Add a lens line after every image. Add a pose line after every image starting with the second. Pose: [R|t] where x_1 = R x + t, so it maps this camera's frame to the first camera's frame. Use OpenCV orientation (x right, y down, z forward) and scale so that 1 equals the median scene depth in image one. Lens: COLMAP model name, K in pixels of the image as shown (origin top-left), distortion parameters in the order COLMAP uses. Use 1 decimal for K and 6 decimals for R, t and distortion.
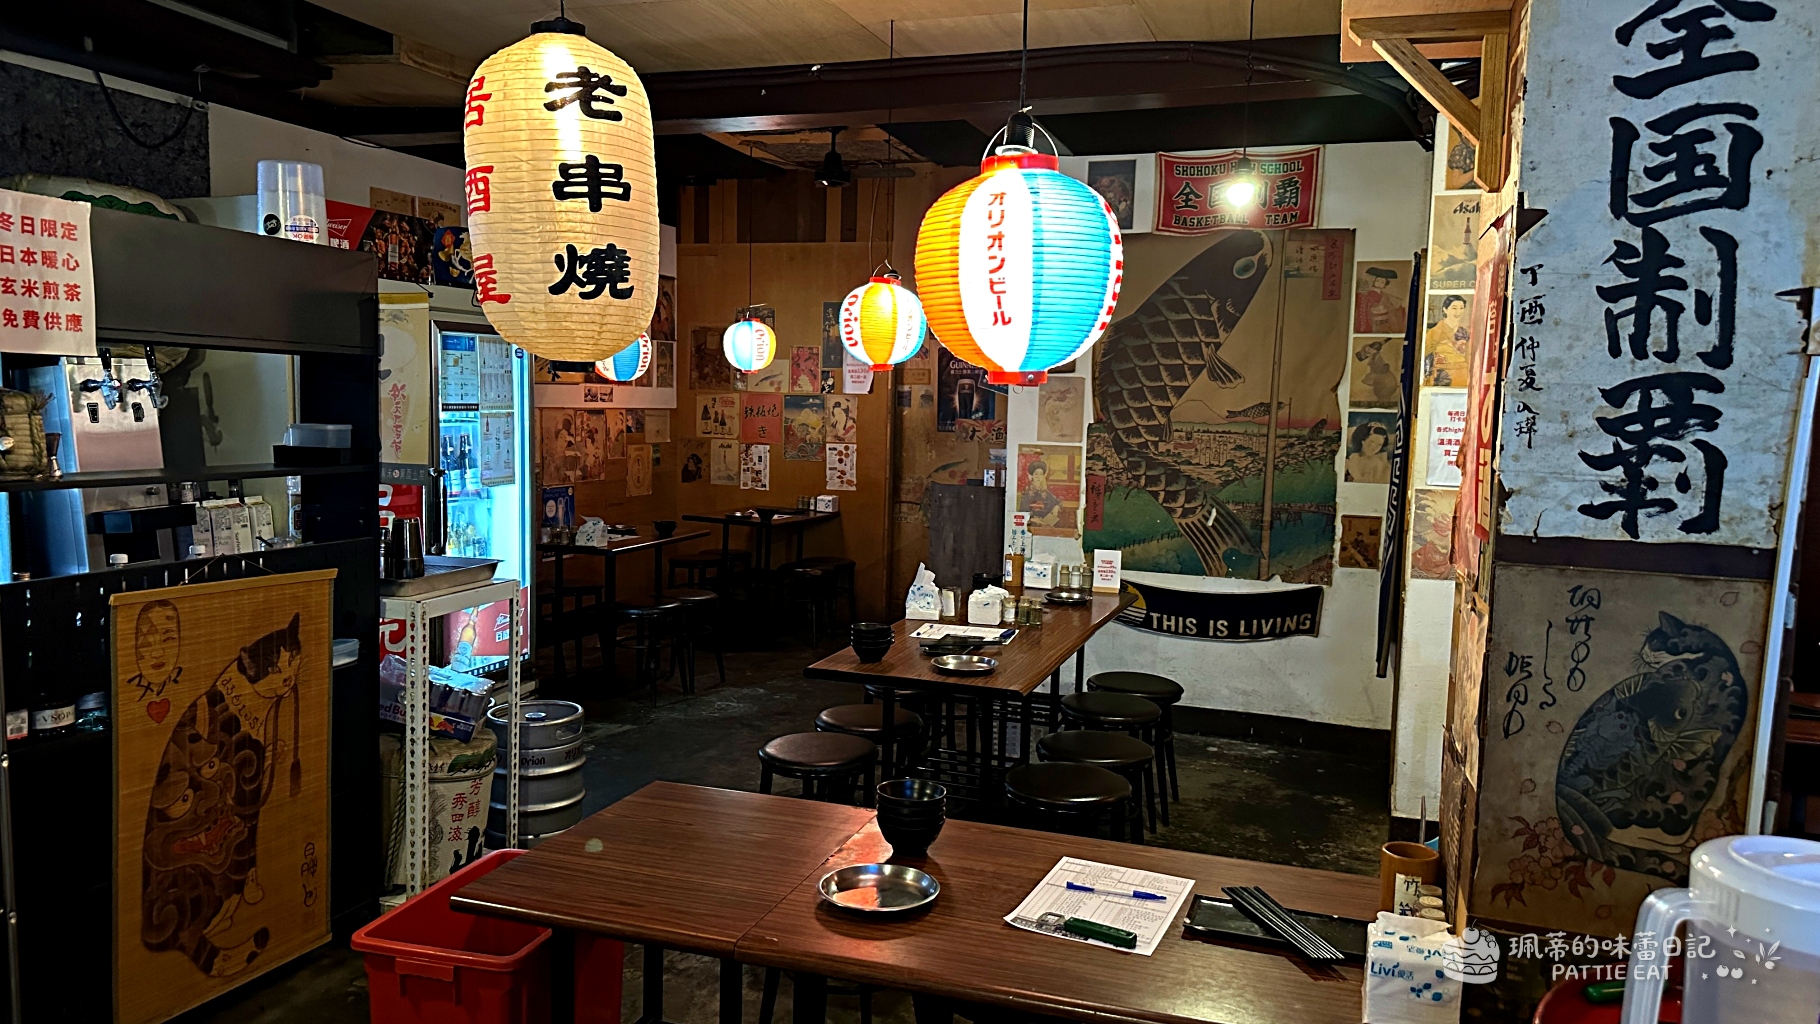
lens RADIAL K [[1321.2, 0, 910.0], [0, 1321.2, 512.0], [0, 0, 1]] dist [0.148057, -0.218223]
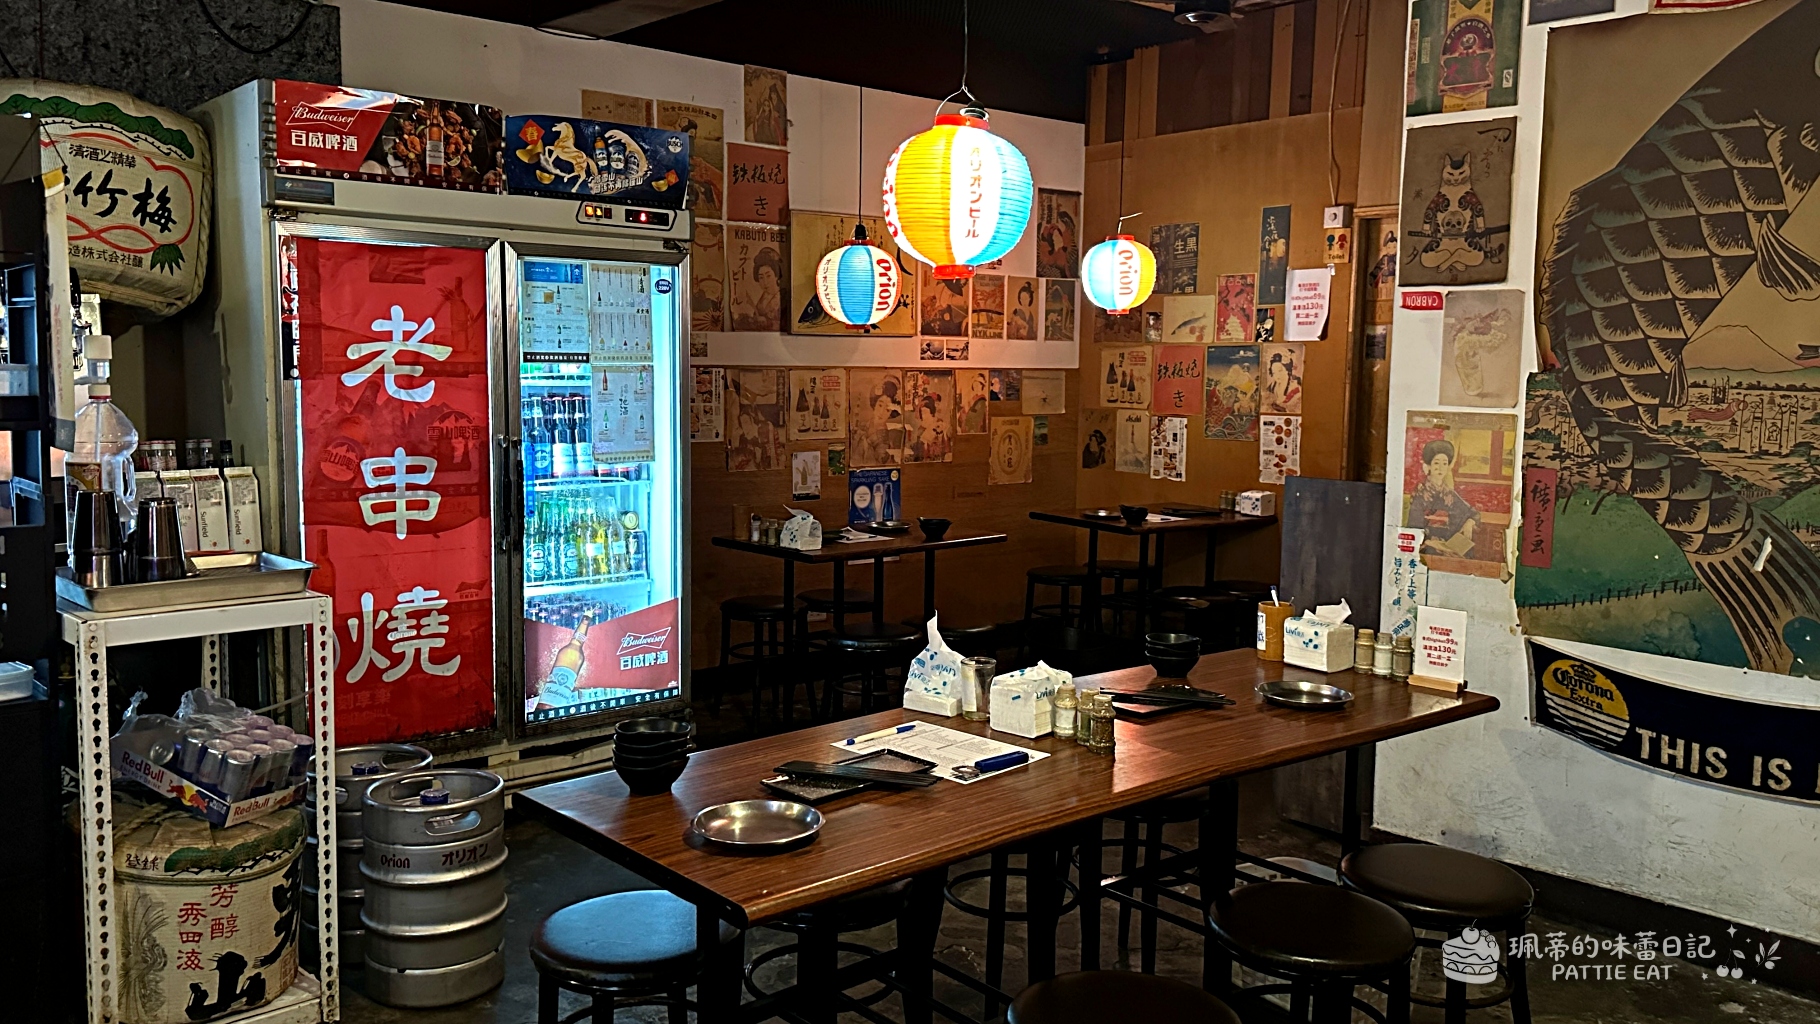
lens RADIAL K [[1480.1, 0, 906.3], [0, 1480.1, 504.5], [0, 0, 1]] dist [0.168141, -0.301010]
pose [[0.863090, 0.035538, -0.503798, 0.230378], [-0.035369, 0.999325, 0.009900, -0.009332], [0.503810, 0.009274, 0.863765, 0.326838]]
